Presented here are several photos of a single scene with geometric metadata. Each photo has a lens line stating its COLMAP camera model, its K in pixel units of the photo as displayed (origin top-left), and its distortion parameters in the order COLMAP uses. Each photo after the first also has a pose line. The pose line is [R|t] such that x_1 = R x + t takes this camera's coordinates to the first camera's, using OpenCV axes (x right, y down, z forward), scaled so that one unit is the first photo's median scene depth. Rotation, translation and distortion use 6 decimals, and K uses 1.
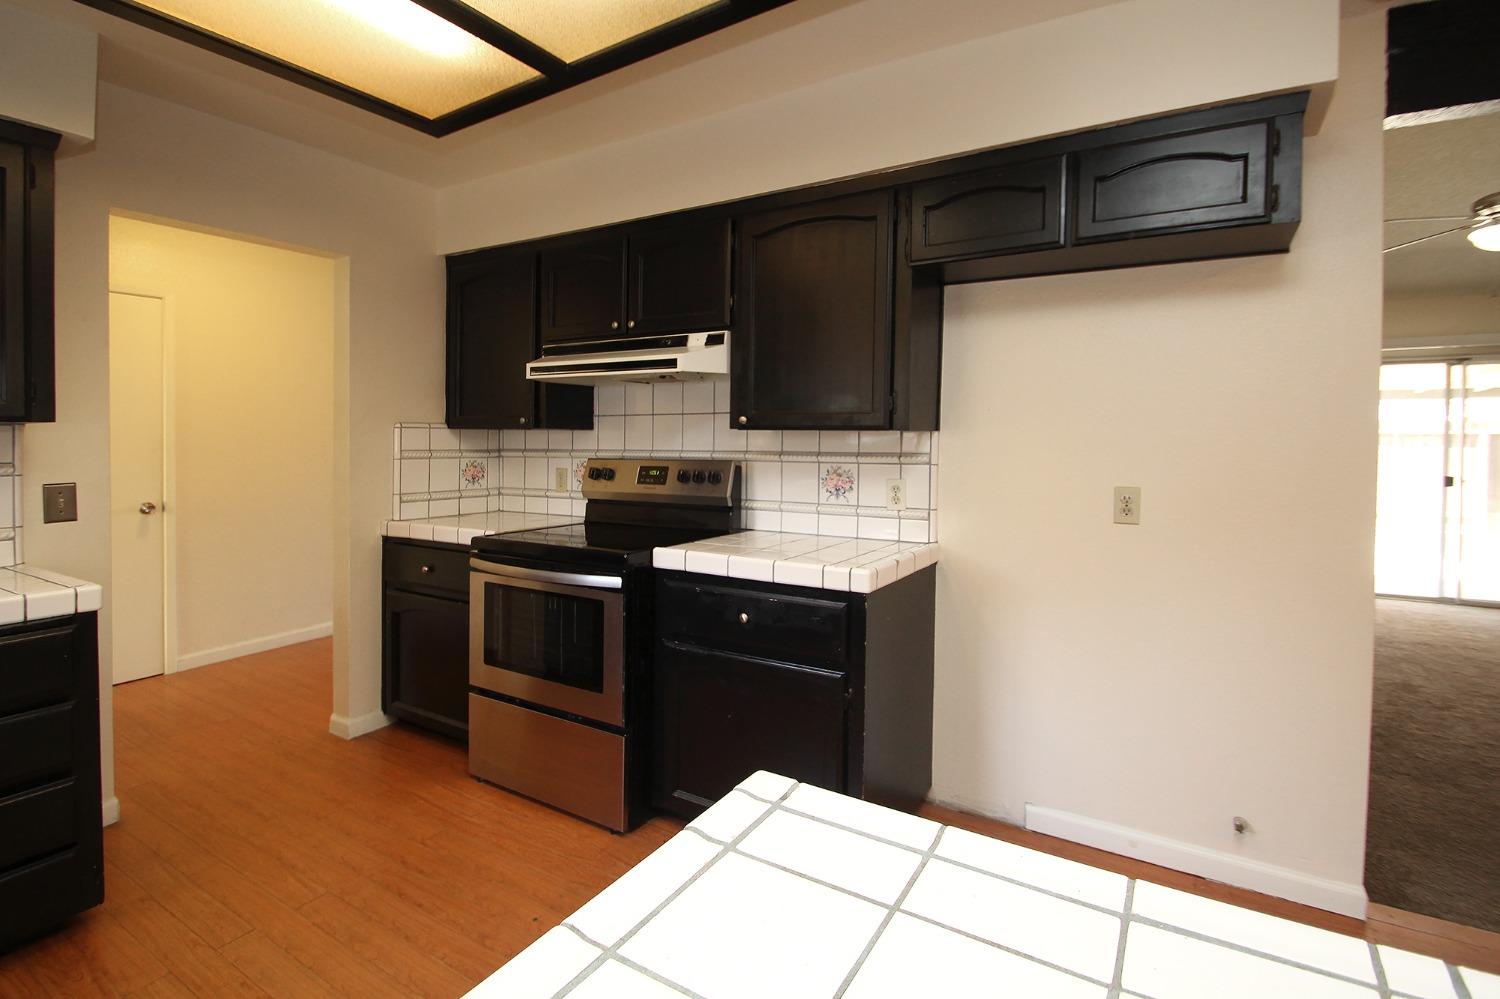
lens RADIAL K [[710.4, 0, 770.6], [0, 710.4, 444.0], [0, 0, 1]] dist [0.000793, -0.004598]
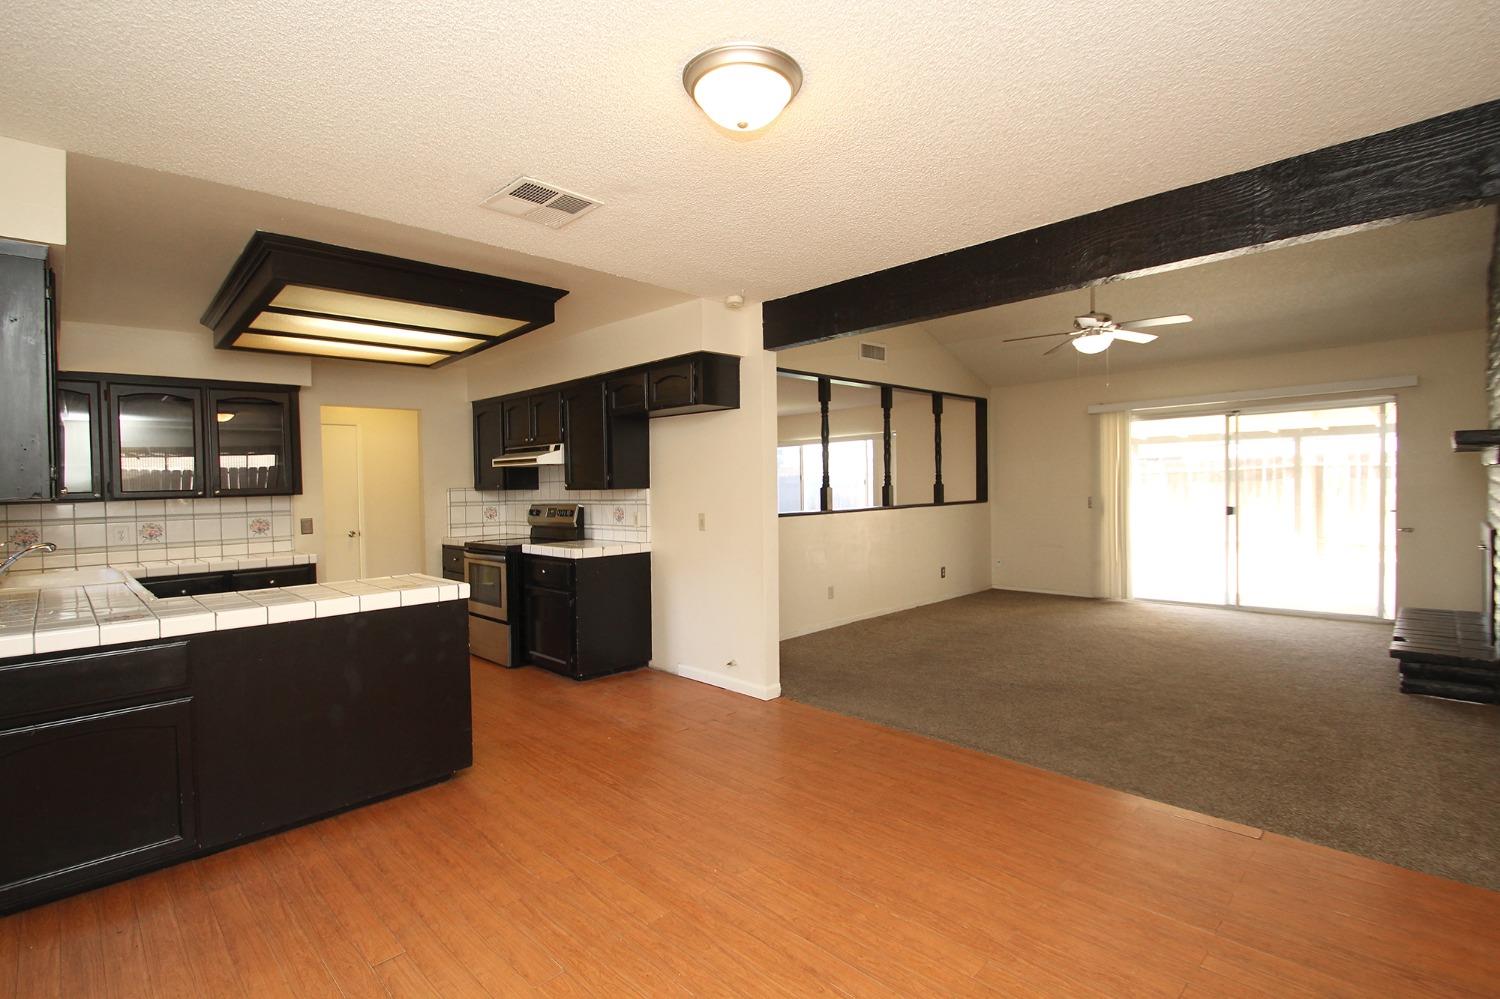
lens RADIAL K [[710.4, 0, 751.5], [0, 710.4, 497.4], [0, 0, 1]] dist [0.000793, -0.004598]
pose [[0.964313, -0.021021, -0.263928, 0.951789], [0.024484, 0.999652, 0.009837, -0.005264], [0.263629, -0.015948, 0.964492, -0.817468]]
